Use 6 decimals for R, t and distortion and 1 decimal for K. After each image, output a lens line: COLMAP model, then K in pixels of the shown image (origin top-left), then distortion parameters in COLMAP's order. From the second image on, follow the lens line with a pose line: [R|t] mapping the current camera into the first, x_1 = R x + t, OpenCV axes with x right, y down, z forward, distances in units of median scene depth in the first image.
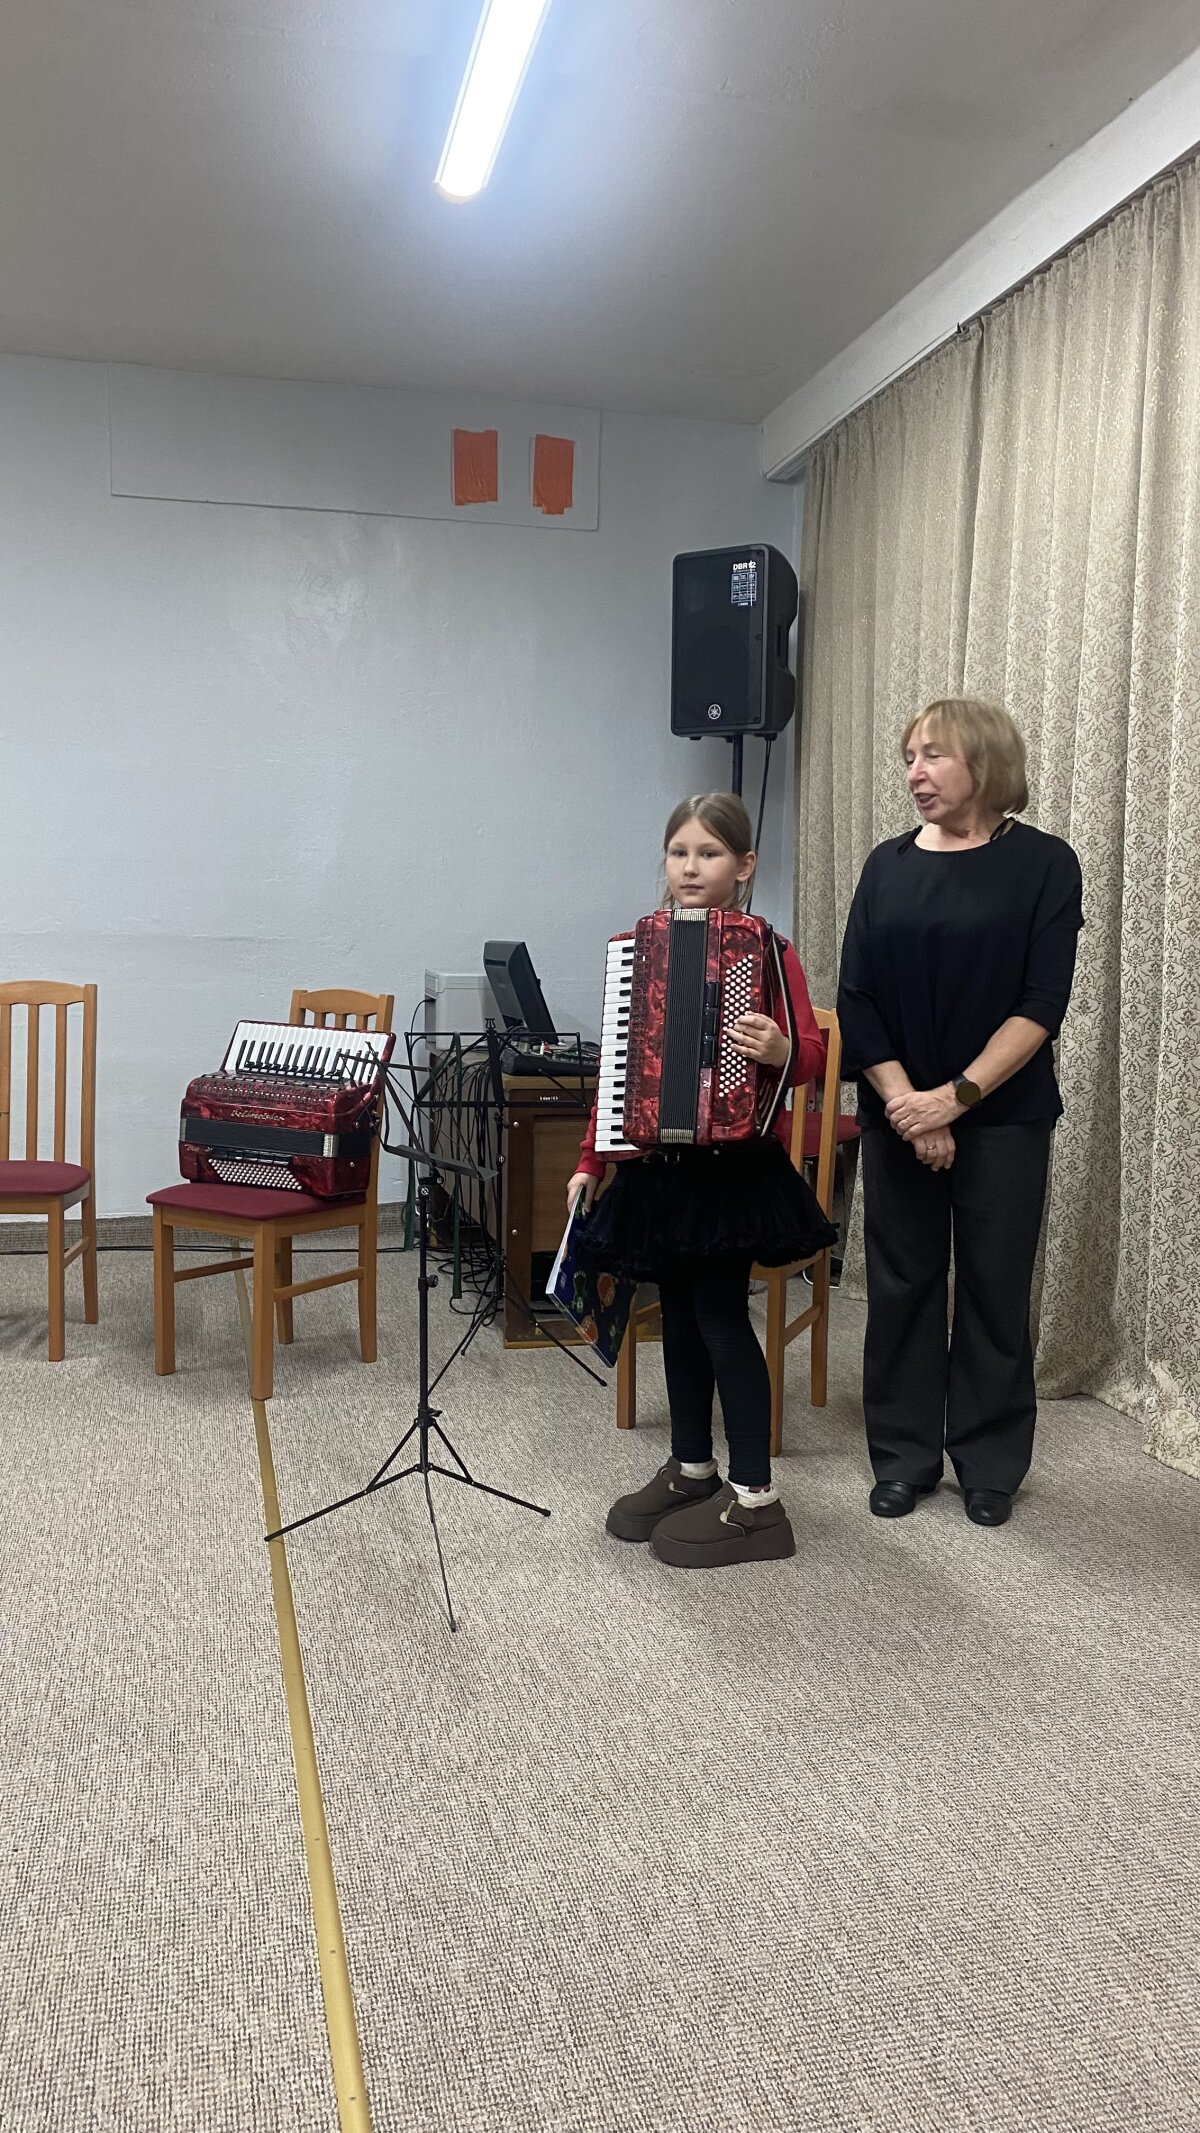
lens RADIAL K [[1626.7, 0, 603.2], [0, 1626.7, 1060.2], [0, 0, 1]] dist [0.058593, -0.052736]
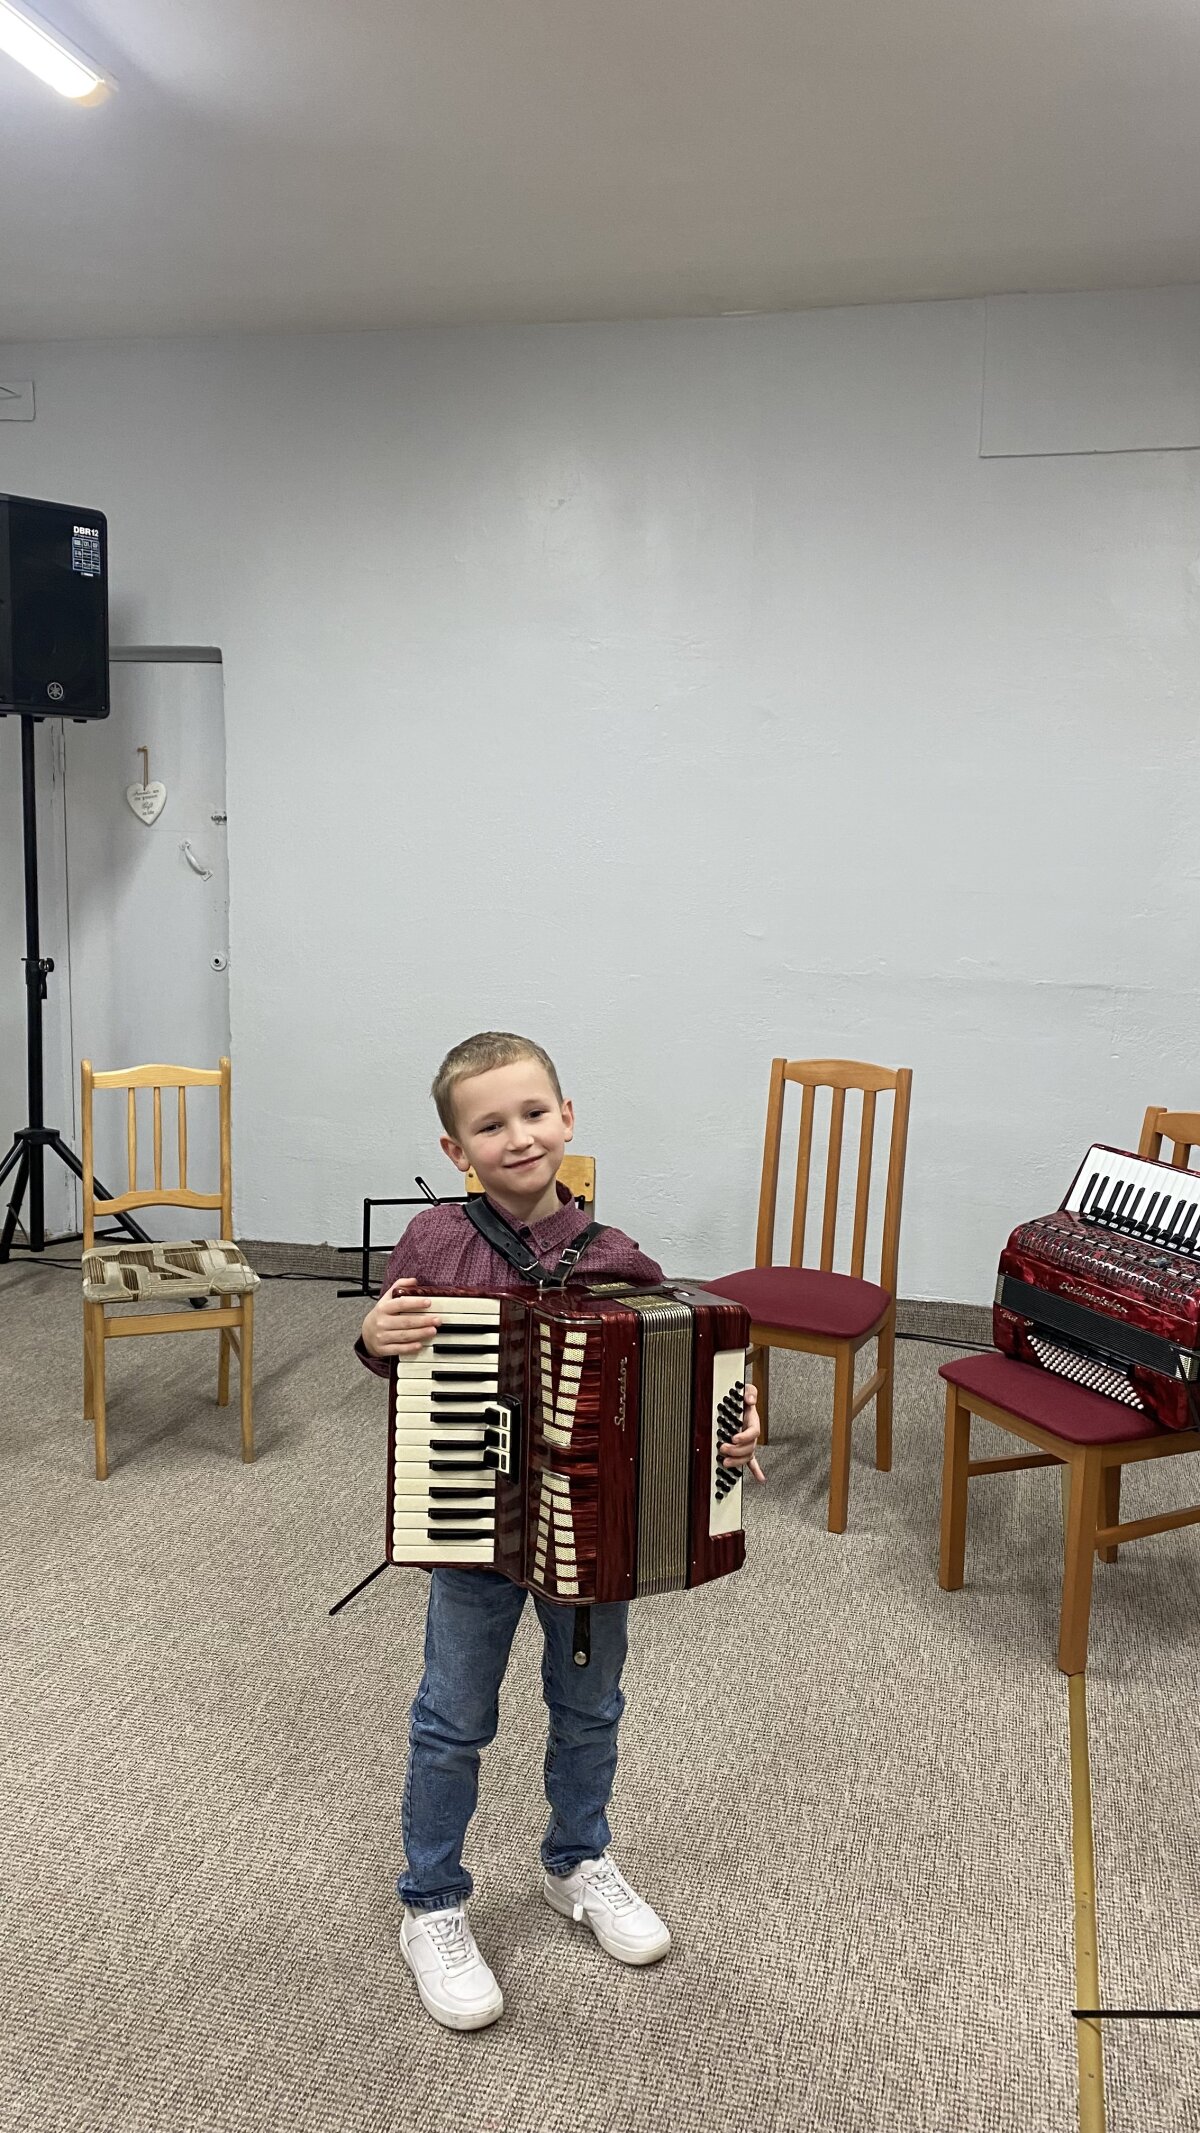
lens RADIAL K [[1626.7, 0, 598.0], [0, 1626.7, 1050.9], [0, 0, 1]] dist [0.058593, -0.052736]
pose [[0.871026, 0.073624, -0.485689, -0.056375], [-0.053770, 0.997053, 0.054709, -0.109021], [0.488286, -0.021538, 0.872418, 0.236043]]
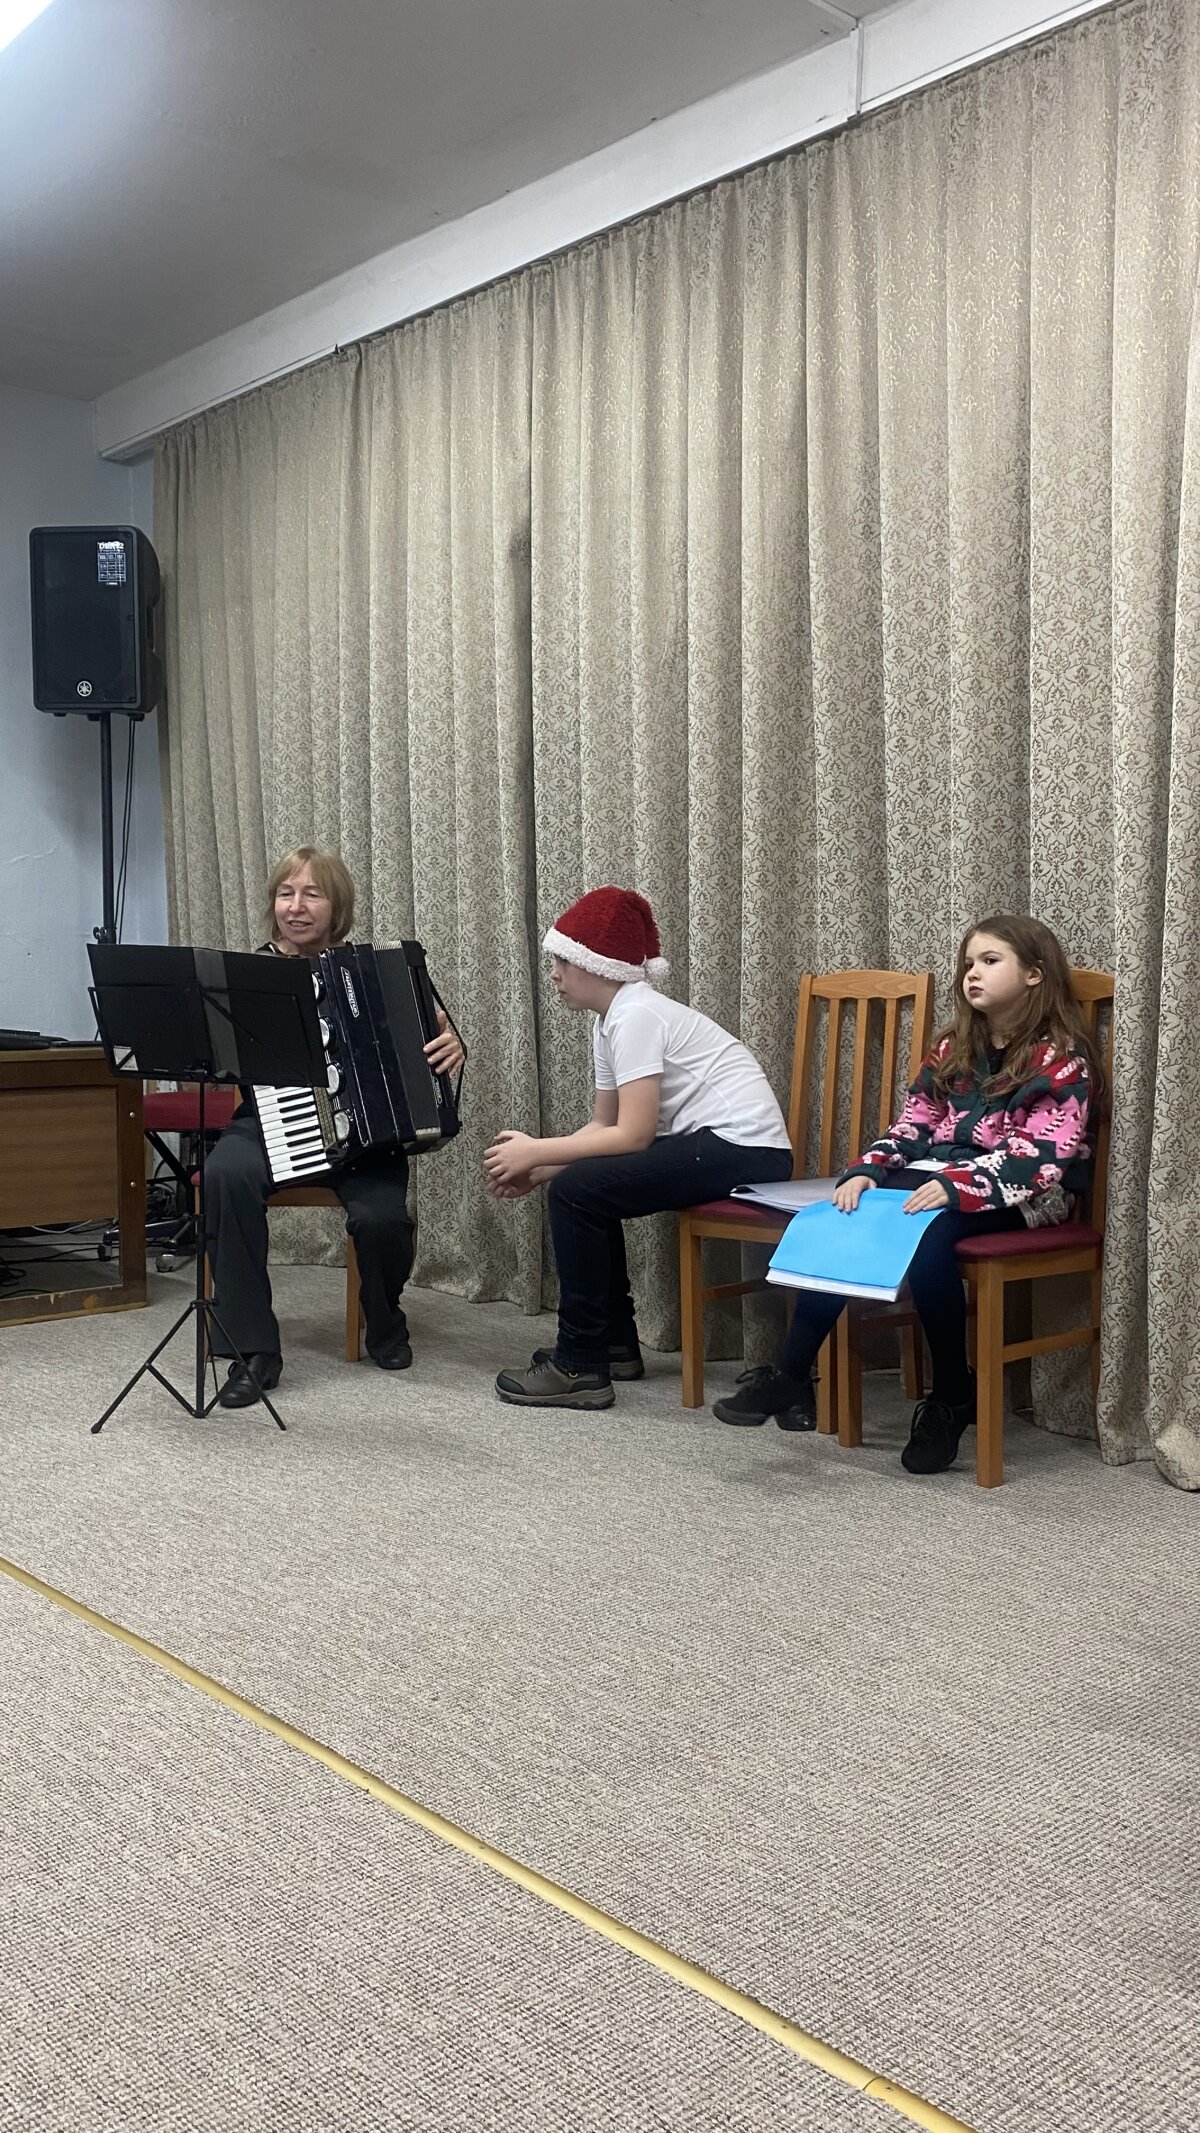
lens RADIAL K [[1862.8, 0, 614.3], [0, 1862.8, 1076.0], [0, 0, 1]] dist [0.074140, -0.087511]
pose [[0.890624, -0.042636, 0.452738, -0.236268], [0.050681, 0.998699, -0.005648, 0.057229], [-0.451908, 0.027976, 0.891626, -0.203883]]
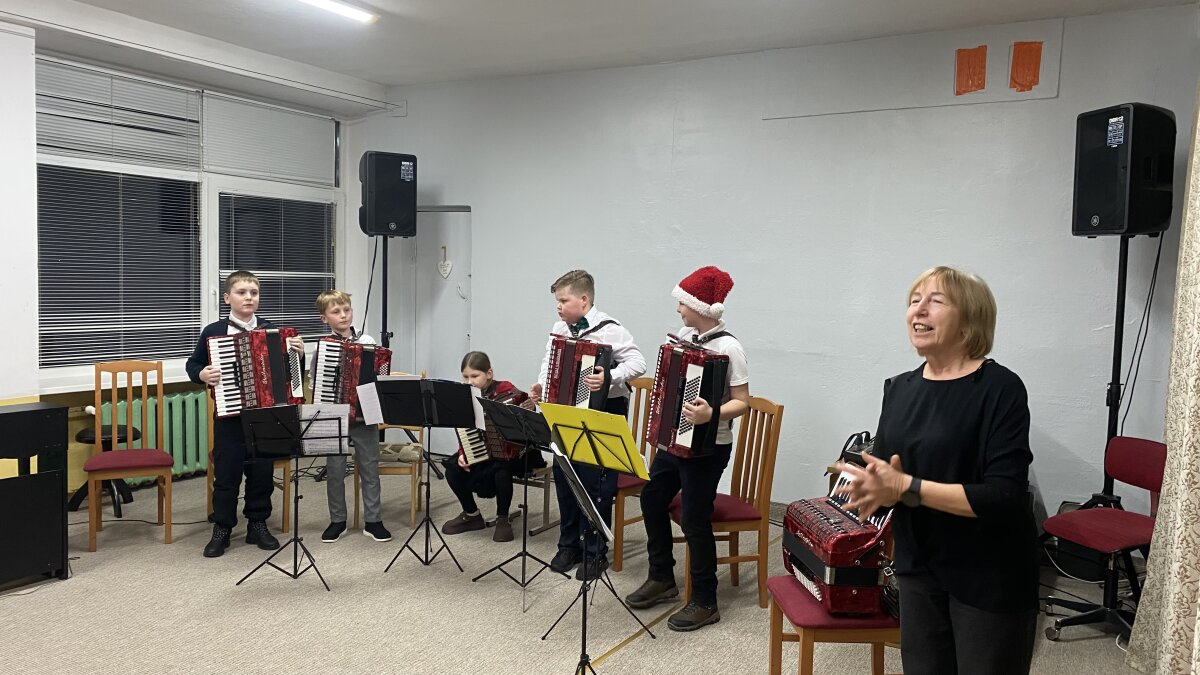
lens RADIAL K [[915.2, 0, 602.3], [0, 915.2, 330.1], [0, 0, 1]] dist [0.058593, -0.052736]
pose [[0.702978, 0.051502, -0.709345, 0.479824], [-0.076257, 0.997083, -0.003180, -0.117133], [0.707112, 0.056328, 0.704855, 0.185355]]
